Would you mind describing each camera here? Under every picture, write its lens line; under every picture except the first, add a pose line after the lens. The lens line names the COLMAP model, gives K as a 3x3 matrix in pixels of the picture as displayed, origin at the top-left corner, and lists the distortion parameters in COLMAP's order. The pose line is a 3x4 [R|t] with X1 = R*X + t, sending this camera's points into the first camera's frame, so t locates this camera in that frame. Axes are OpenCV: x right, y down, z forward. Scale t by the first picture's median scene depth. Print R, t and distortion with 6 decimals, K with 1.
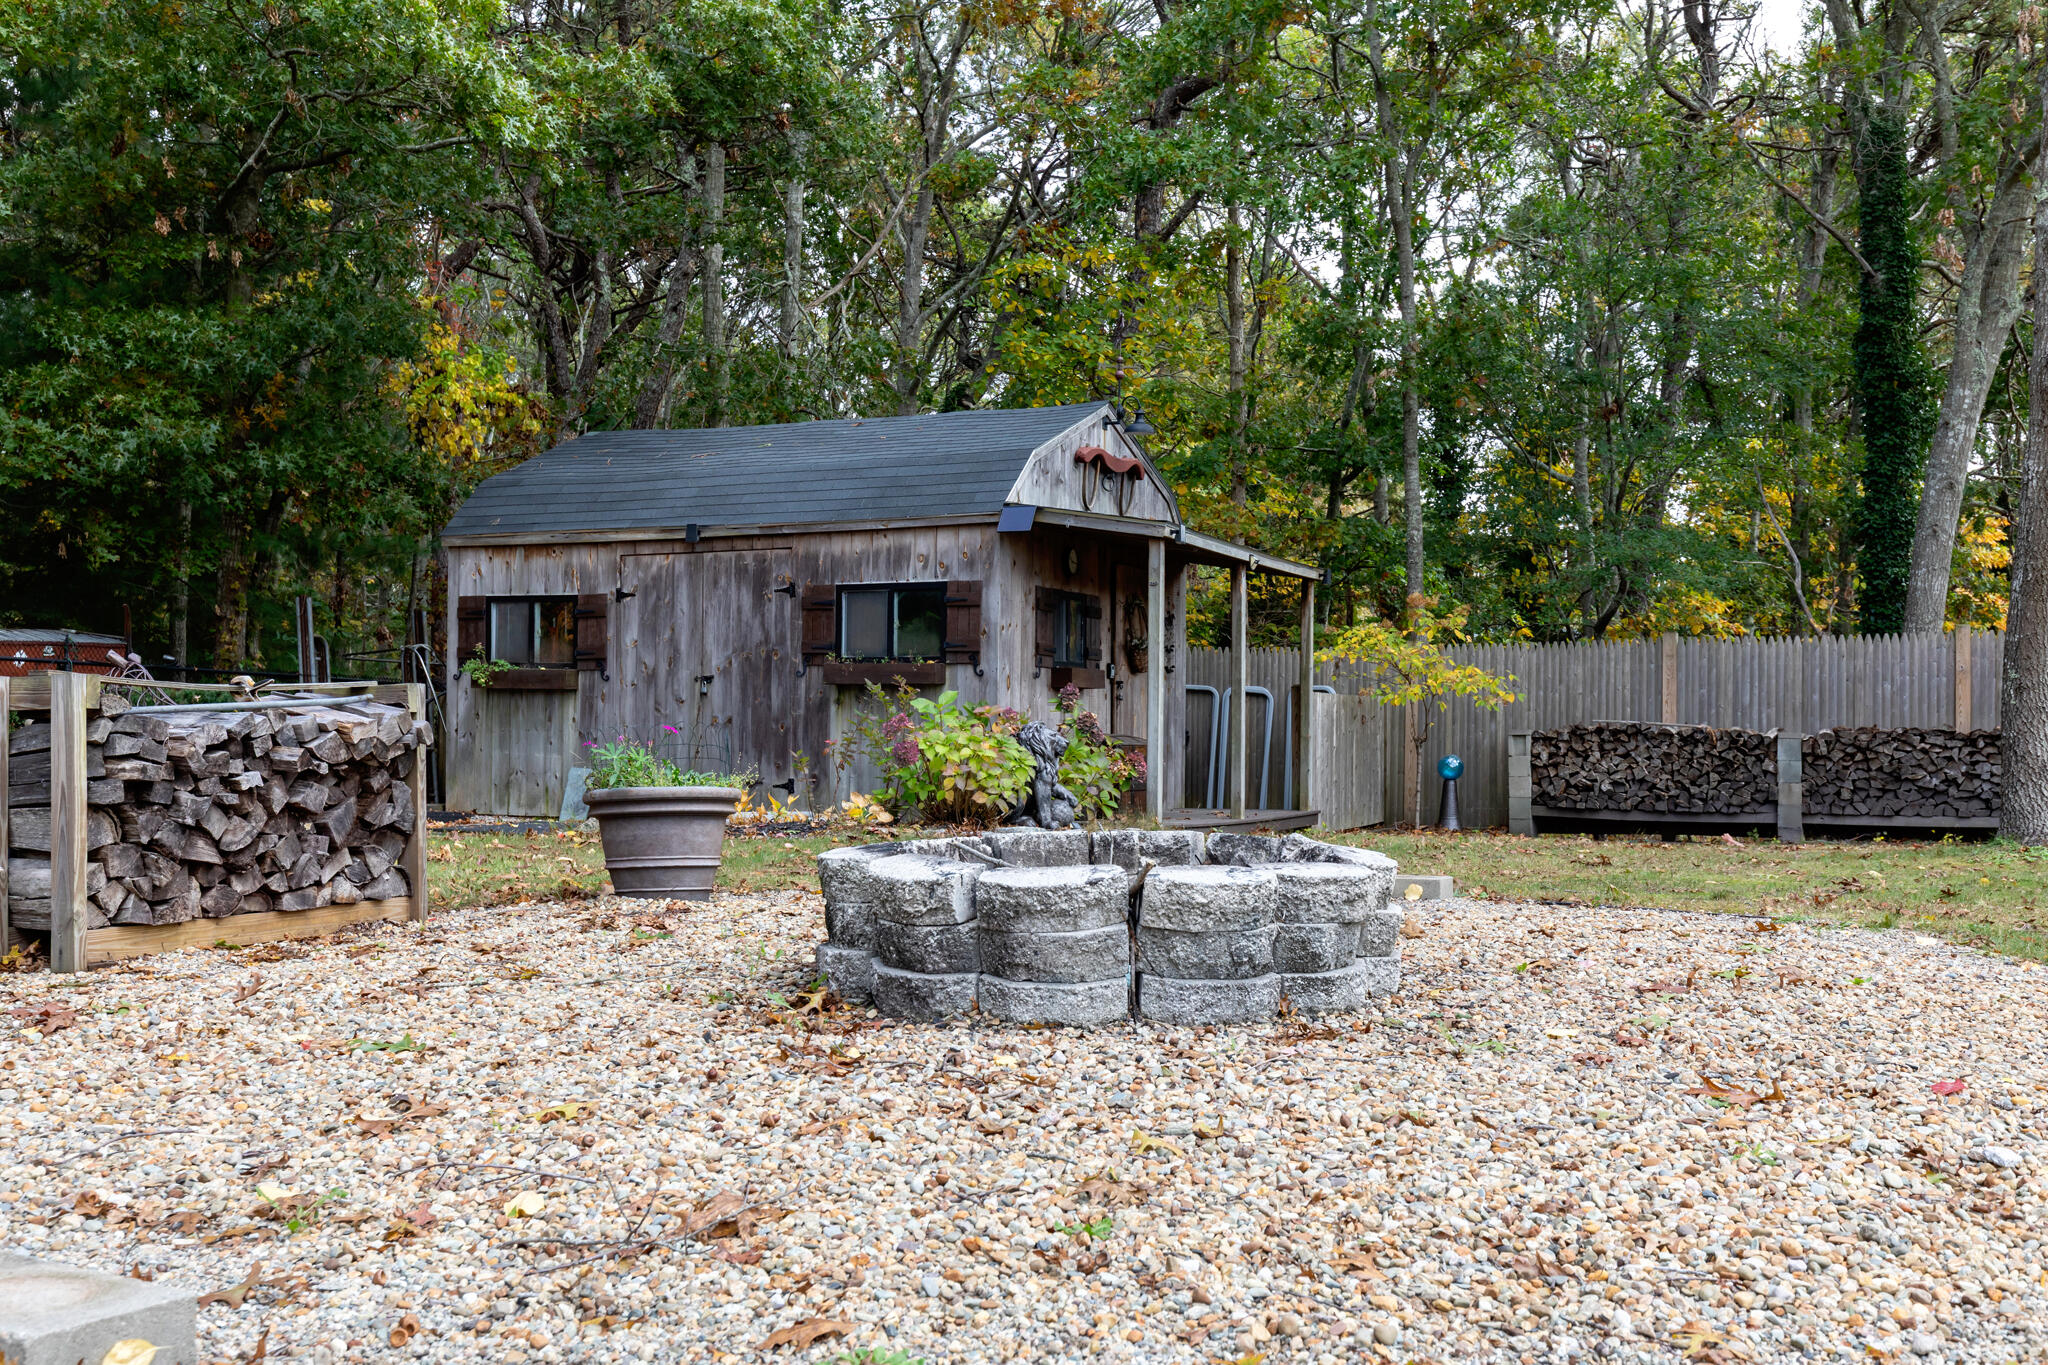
lens RADIAL K [[2134.1, 0, 1028.9], [0, 2134.1, 676.4], [0, 0, 1]] dist [-0.002213, 0.000000]
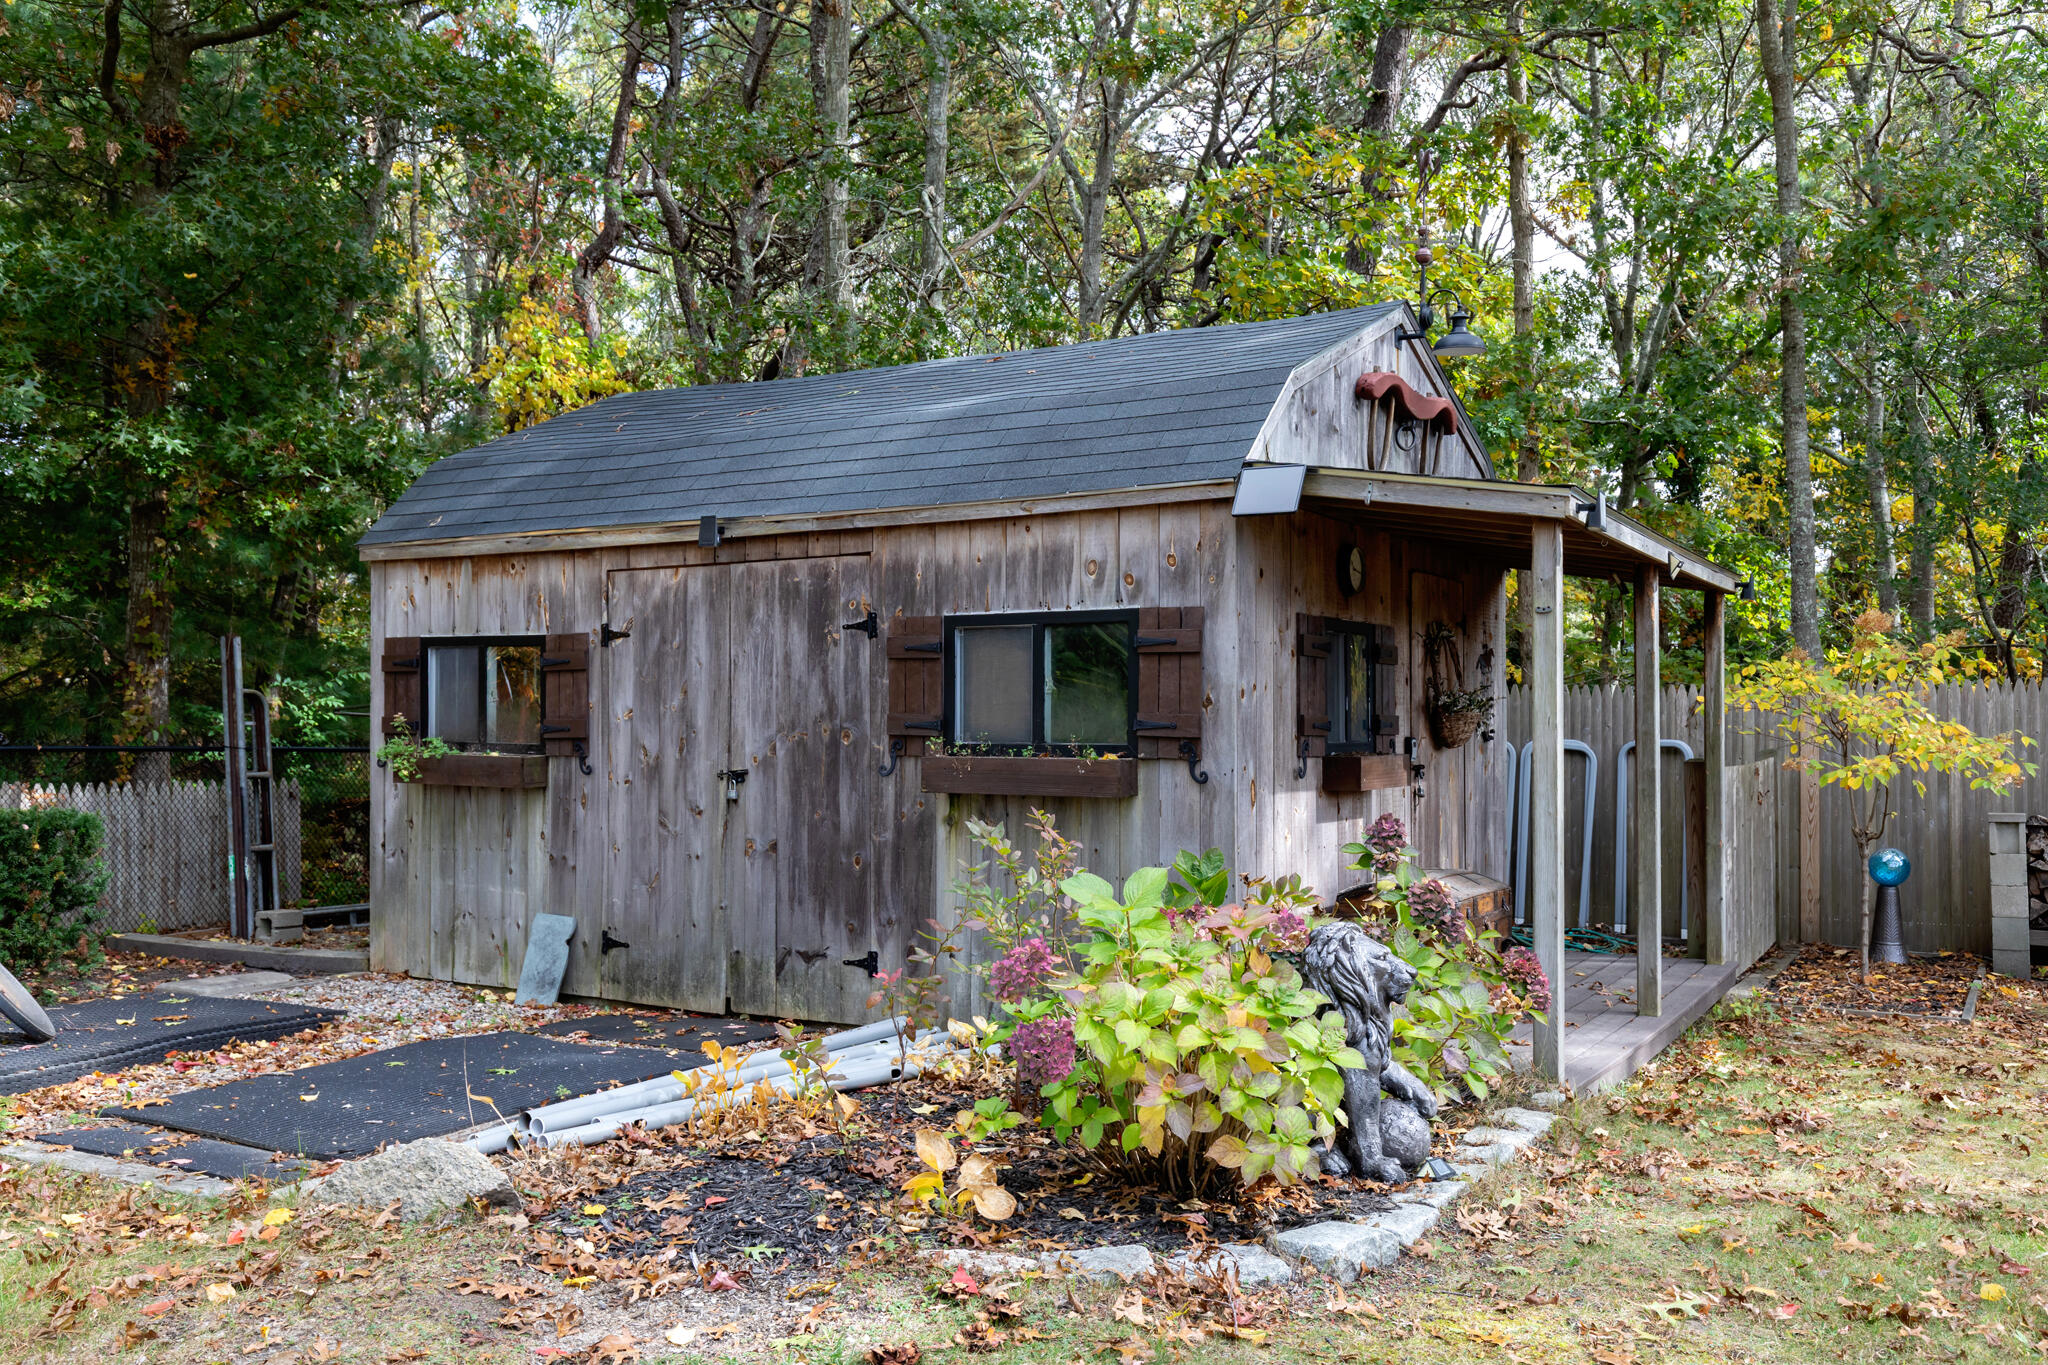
lens RADIAL K [[1716.9, 0, 1036.5], [0, 1716.9, 688.8], [0, 0, 1]] dist [-0.035964, 0.000602]
pose [[0.995397, -0.009259, -0.095393, -0.021588], [0.010783, 0.999822, 0.015479, -0.029593], [0.095233, -0.016436, 0.995319, 0.531346]]
